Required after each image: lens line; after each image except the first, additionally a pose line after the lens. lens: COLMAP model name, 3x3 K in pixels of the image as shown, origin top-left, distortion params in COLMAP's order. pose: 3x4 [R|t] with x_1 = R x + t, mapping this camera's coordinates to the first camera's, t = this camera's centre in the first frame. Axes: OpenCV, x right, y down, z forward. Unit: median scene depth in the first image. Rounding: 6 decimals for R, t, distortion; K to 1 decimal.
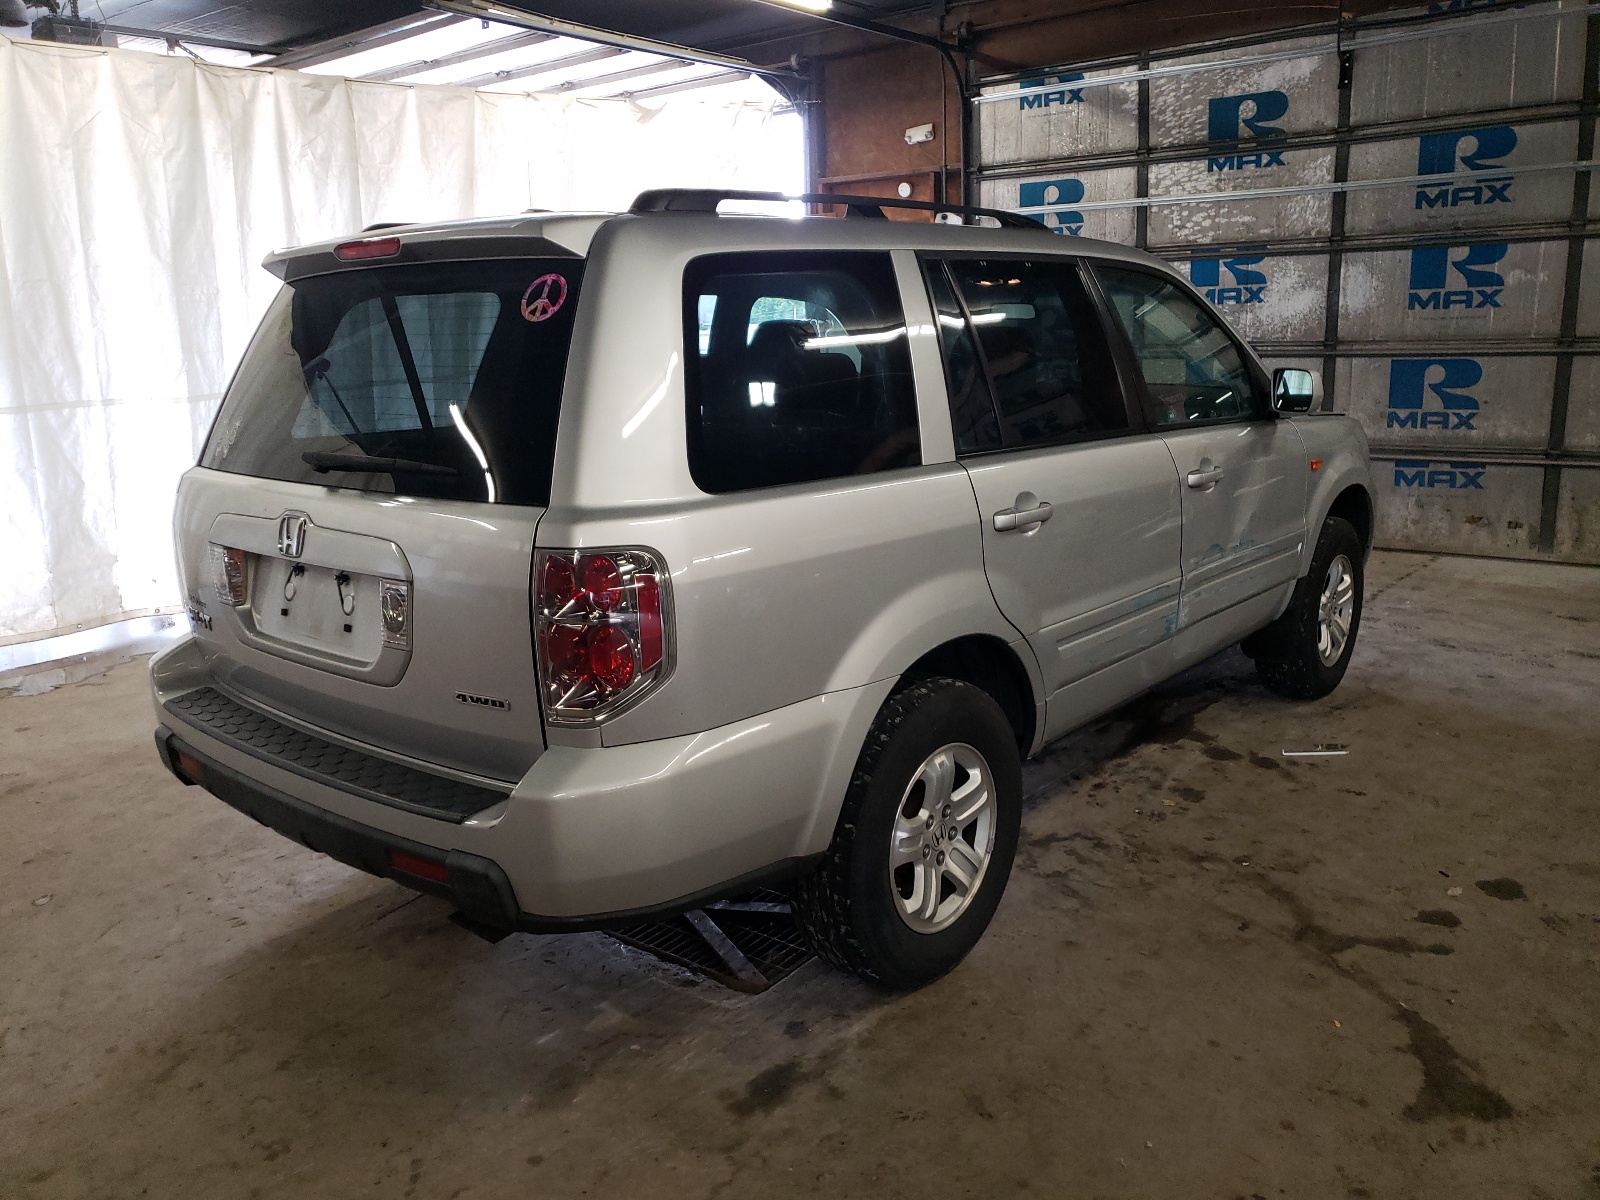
lens RADIAL K [[1259.1, 0, 809.8], [0, 1259.1, 610.0], [0, 0, 1]] dist [0.001799, 0.031359]
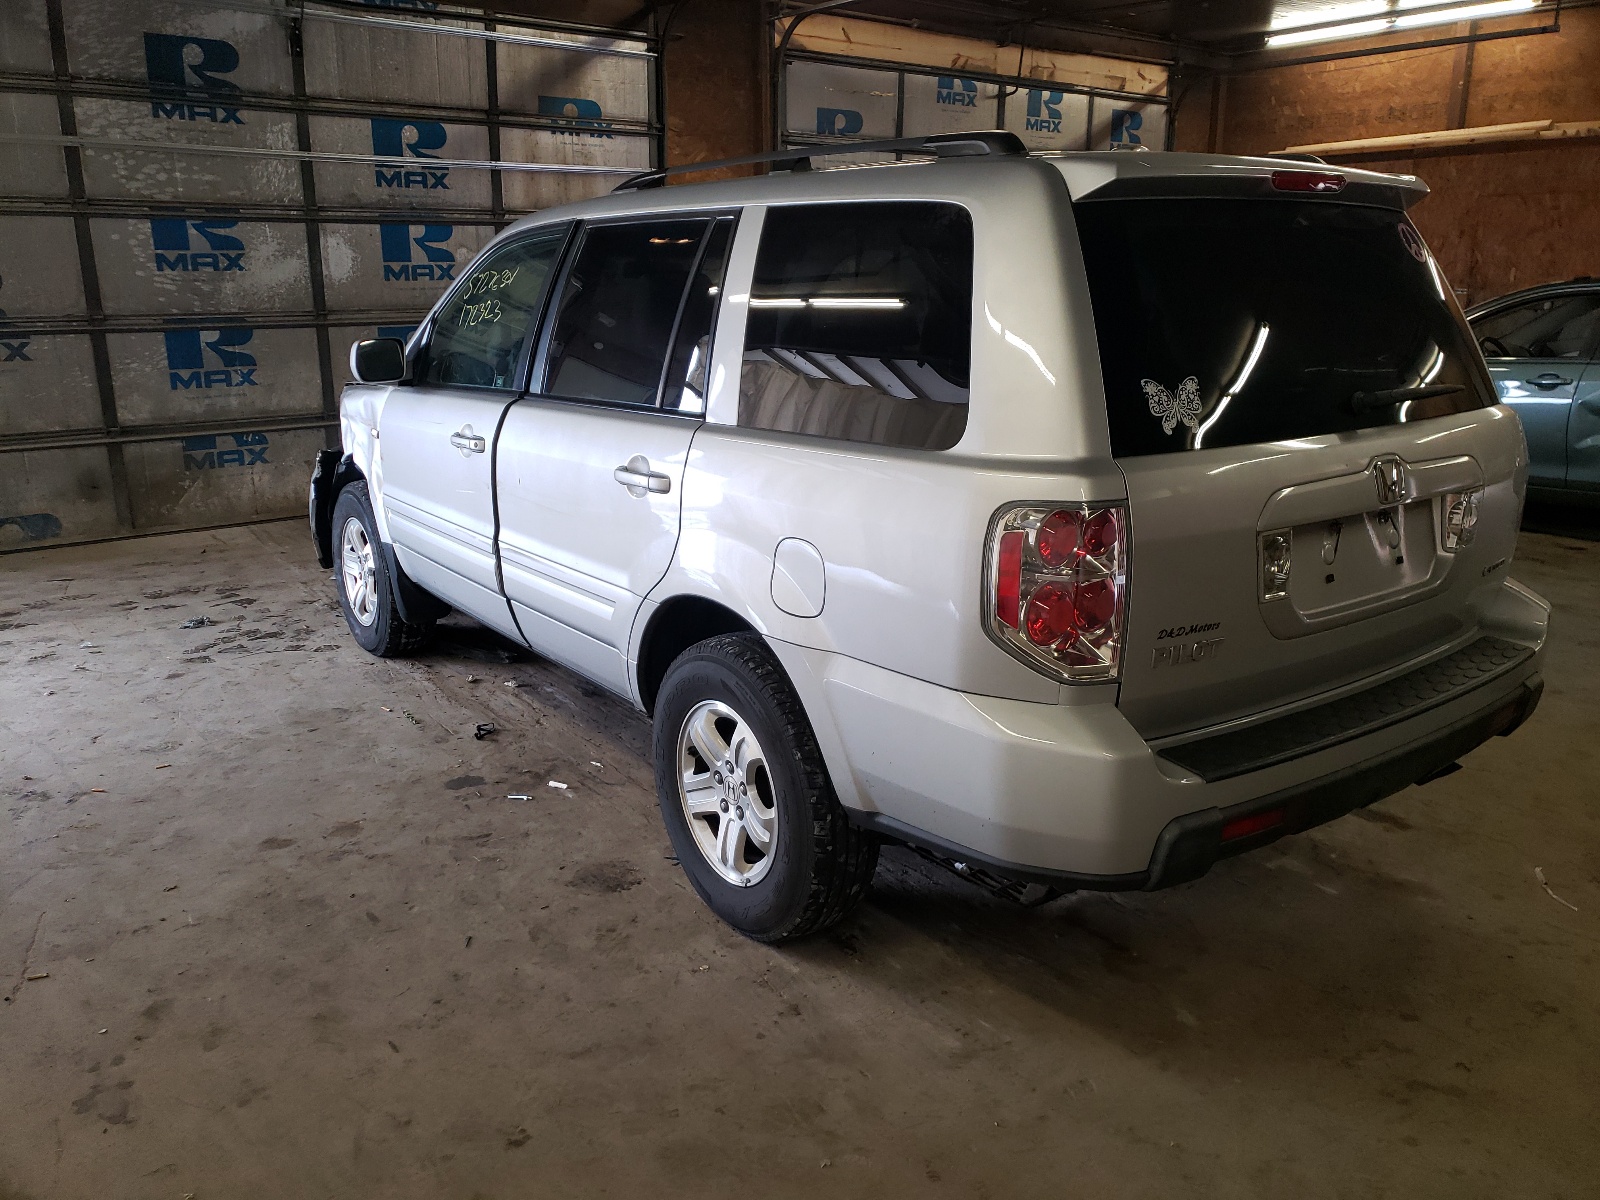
lens RADIAL K [[1259.1, 0, 806.3], [0, 1259.1, 597.0], [0, 0, 1]] dist [0.001799, 0.031359]
pose [[0.221439, -0.222802, 0.949381, -0.548948], [0.221416, 0.959611, 0.173558, -0.091300], [-0.949705, 0.171775, 0.261827, 0.448248]]
